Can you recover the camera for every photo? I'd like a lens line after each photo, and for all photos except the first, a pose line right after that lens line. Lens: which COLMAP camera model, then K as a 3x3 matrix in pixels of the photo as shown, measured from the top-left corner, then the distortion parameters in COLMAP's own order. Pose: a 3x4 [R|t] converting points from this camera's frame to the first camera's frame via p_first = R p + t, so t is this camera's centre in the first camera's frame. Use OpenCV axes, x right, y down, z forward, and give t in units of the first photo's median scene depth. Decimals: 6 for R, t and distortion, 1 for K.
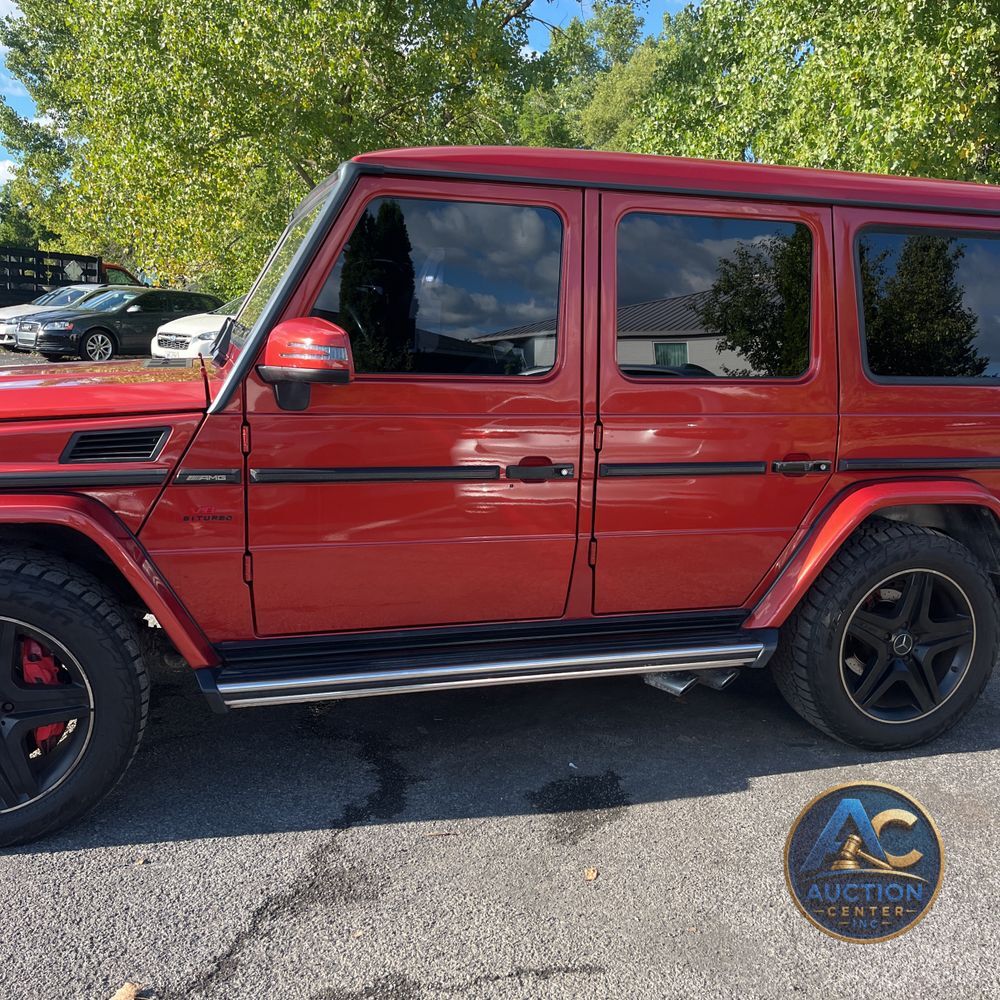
lens RADIAL K [[1025.7, 0, 509.6], [0, 1025.7, 504.2], [0, 0, 1]] dist [0.053921, -0.060597]
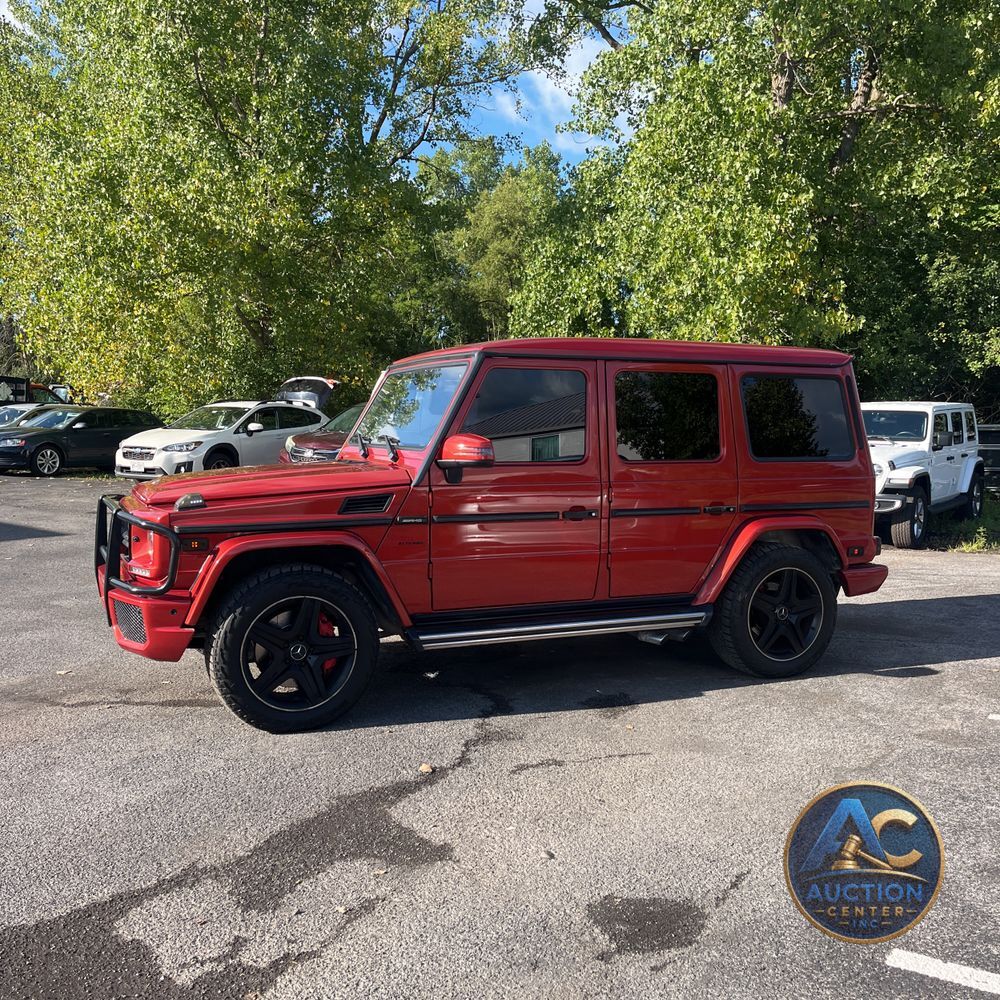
lens RADIAL K [[1023.4, 0, 500.0], [0, 1023.4, 500.0], [0, 0, 1]] dist [0.059206, -0.068970]
pose [[0.992770, -0.032791, 0.115468, -0.075364], [0.044511, 0.993948, -0.100433, 0.027777], [-0.111476, 0.104847, 0.988221, -0.178680]]
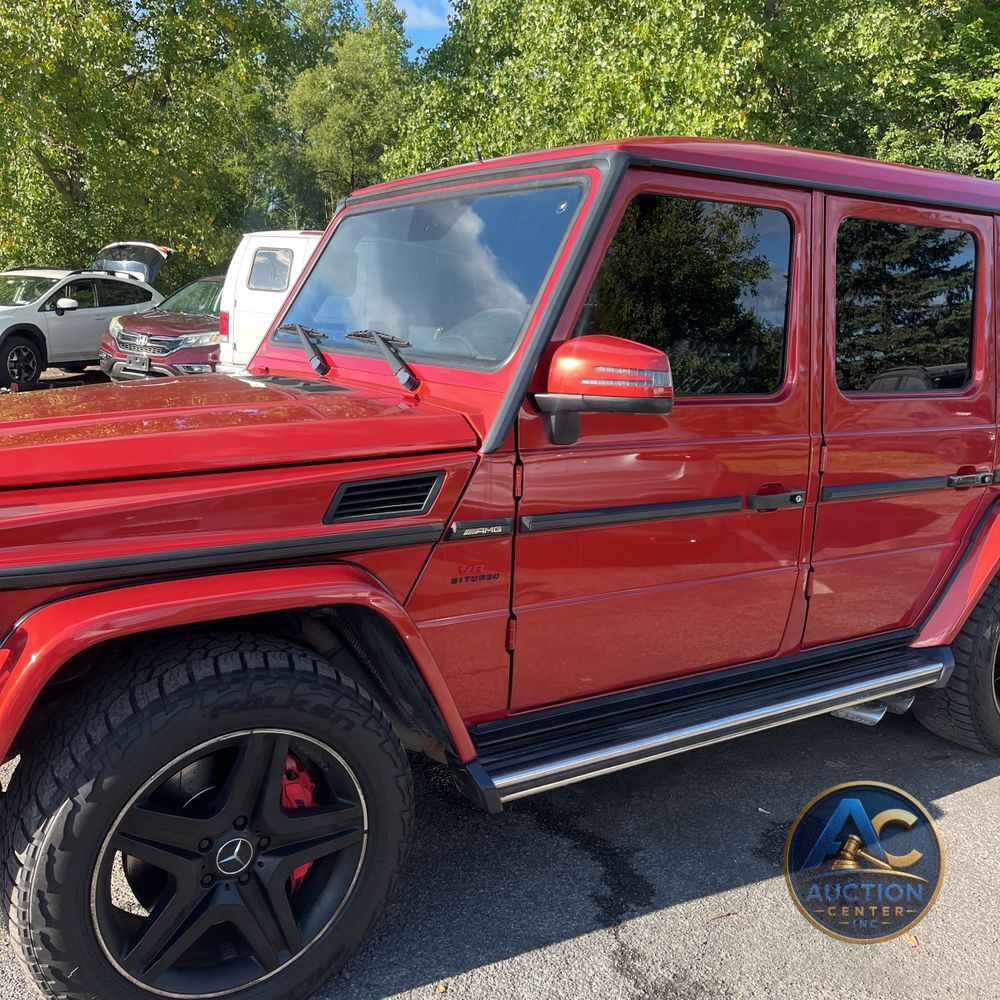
lens RADIAL K [[1023.4, 0, 500.0], [0, 1023.4, 500.0], [0, 0, 1]] dist [0.059206, -0.068970]
pose [[0.960910, -0.046192, 0.272981, -0.108893], [0.043841, 0.998930, 0.014710, -0.013350], [-0.273369, -0.002167, 0.961907, 0.045506]]
